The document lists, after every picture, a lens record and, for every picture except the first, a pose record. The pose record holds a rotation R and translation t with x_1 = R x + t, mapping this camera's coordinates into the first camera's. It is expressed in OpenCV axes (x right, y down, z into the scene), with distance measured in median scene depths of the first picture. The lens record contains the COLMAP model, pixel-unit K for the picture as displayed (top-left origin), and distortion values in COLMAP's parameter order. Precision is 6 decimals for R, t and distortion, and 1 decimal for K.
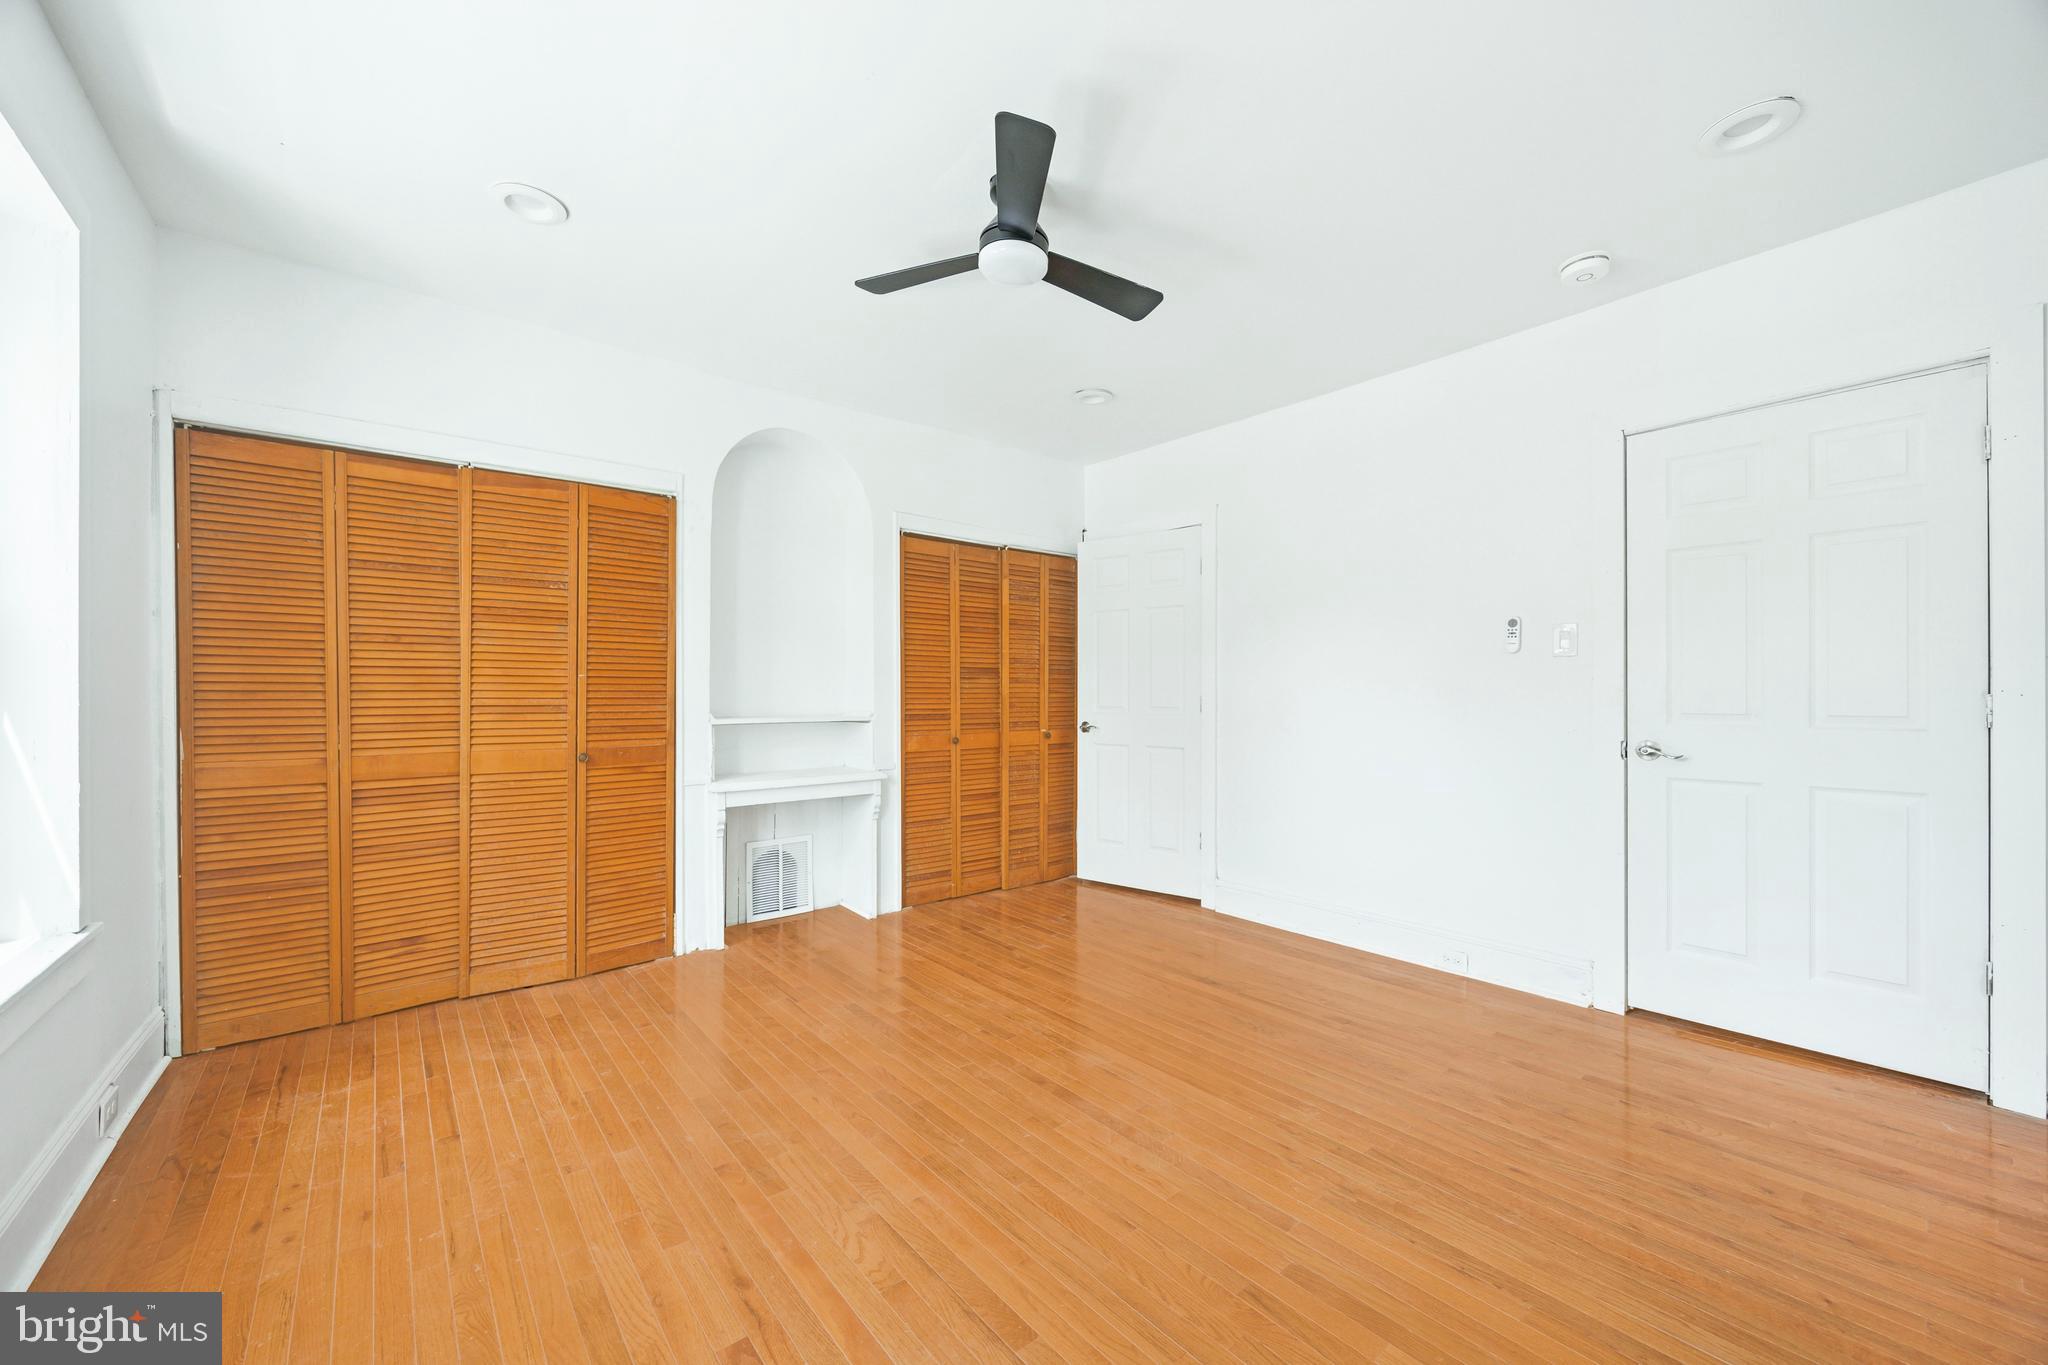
lens RADIAL K [[781.4, 0, 997.9], [0, 781.4, 693.4], [0, 0, 1]] dist [-0.003618, 0.000467]
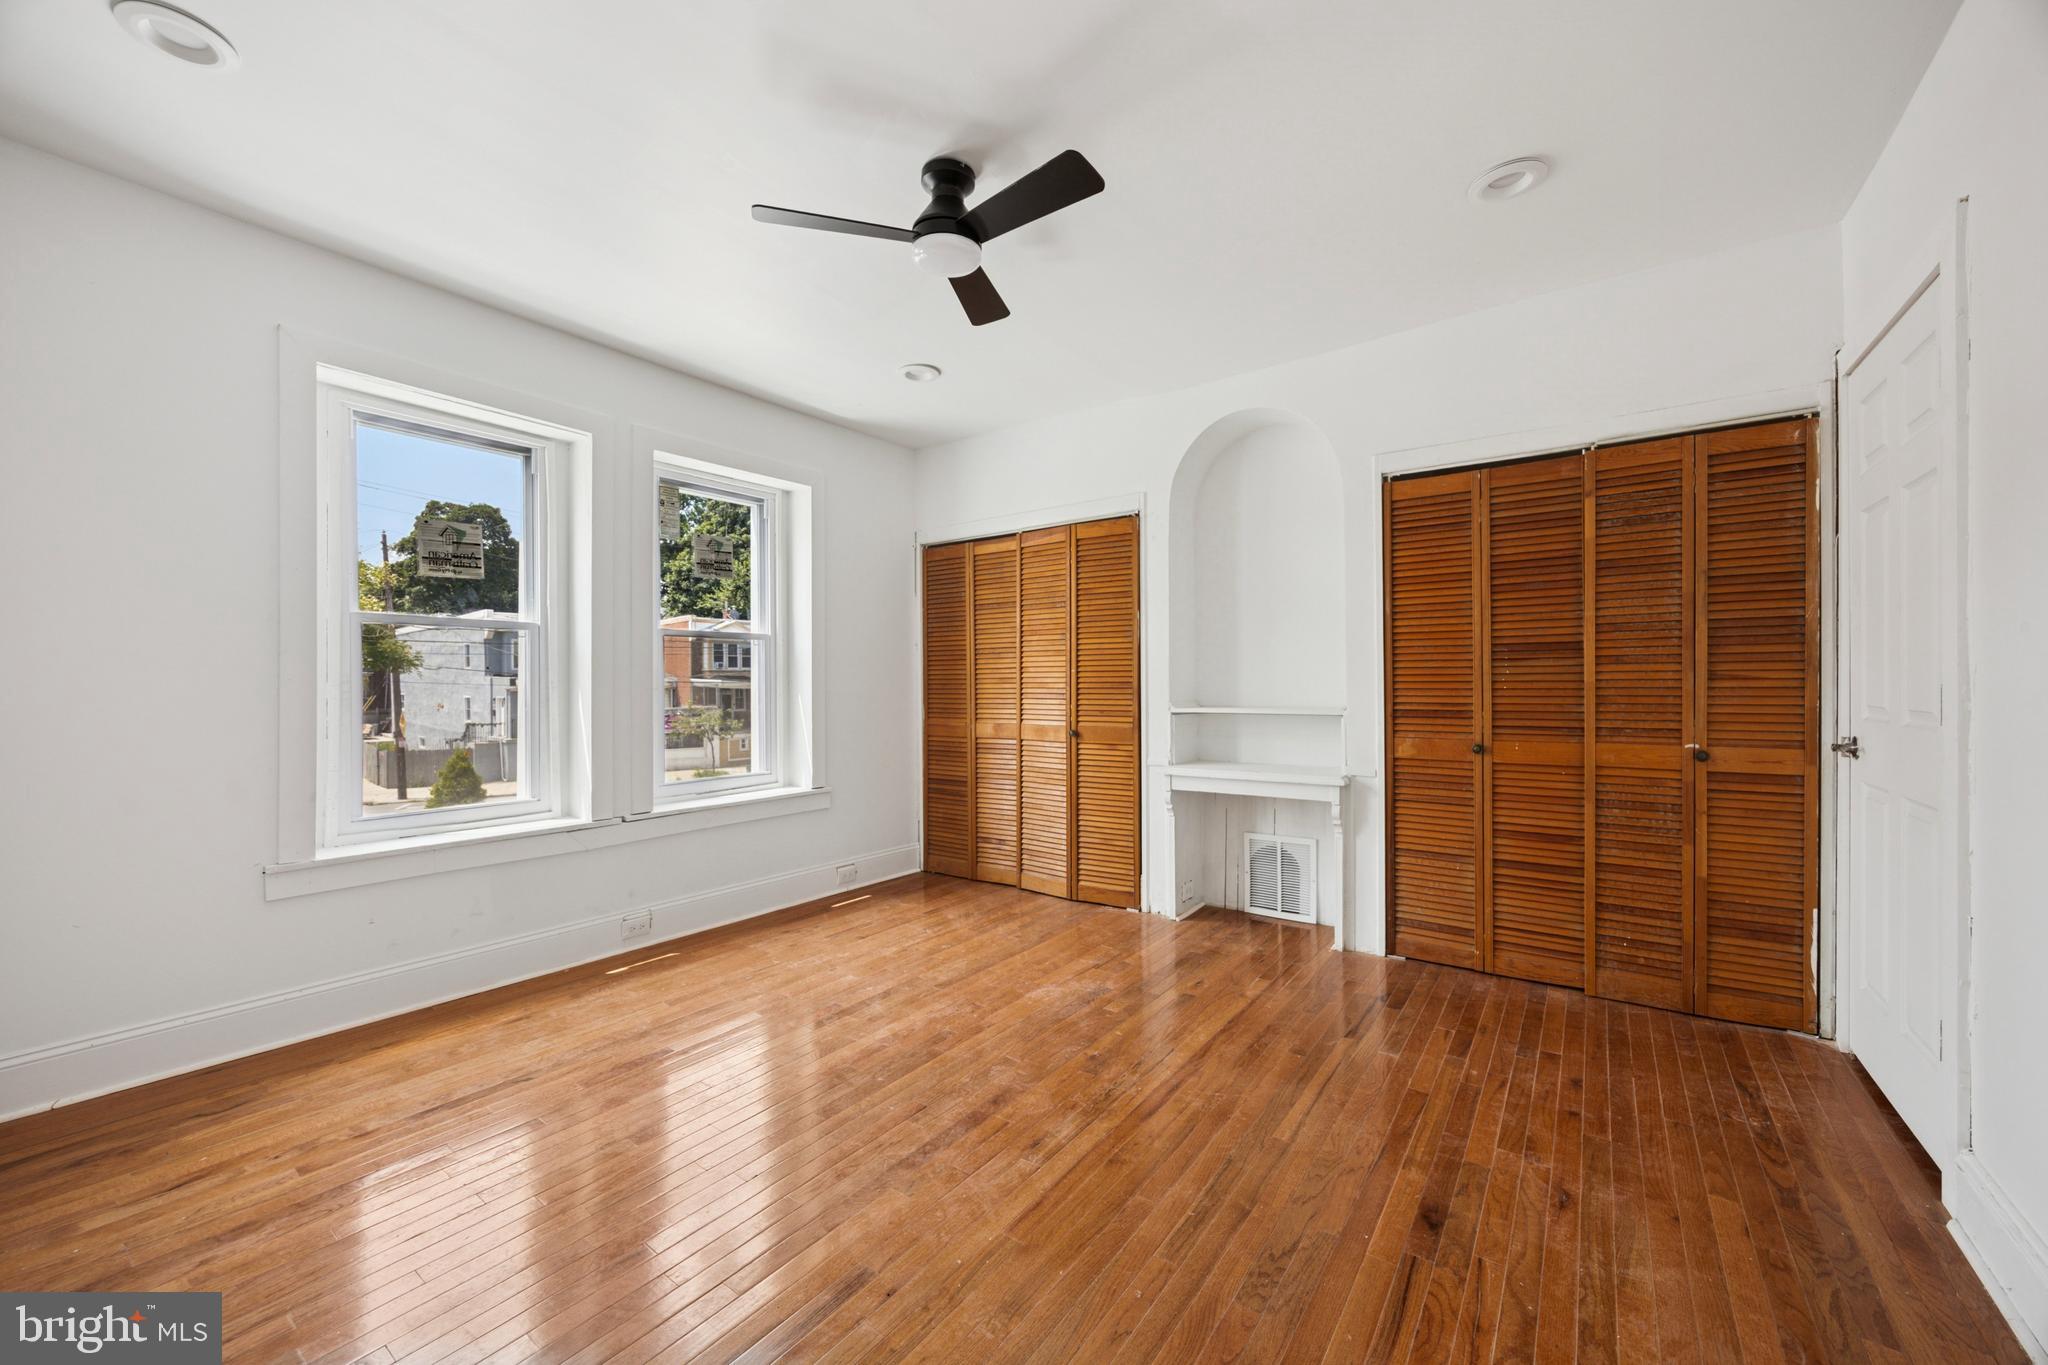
lens RADIAL K [[781.4, 0, 1036.3], [0, 781.4, 682.8], [0, 0, 1]] dist [-0.003618, 0.000467]
pose [[0.263554, -0.001539, -0.964643, 0.538859], [0.008923, 0.999960, 0.000843, -0.003588], [0.964603, -0.008829, 0.263557, 0.445474]]
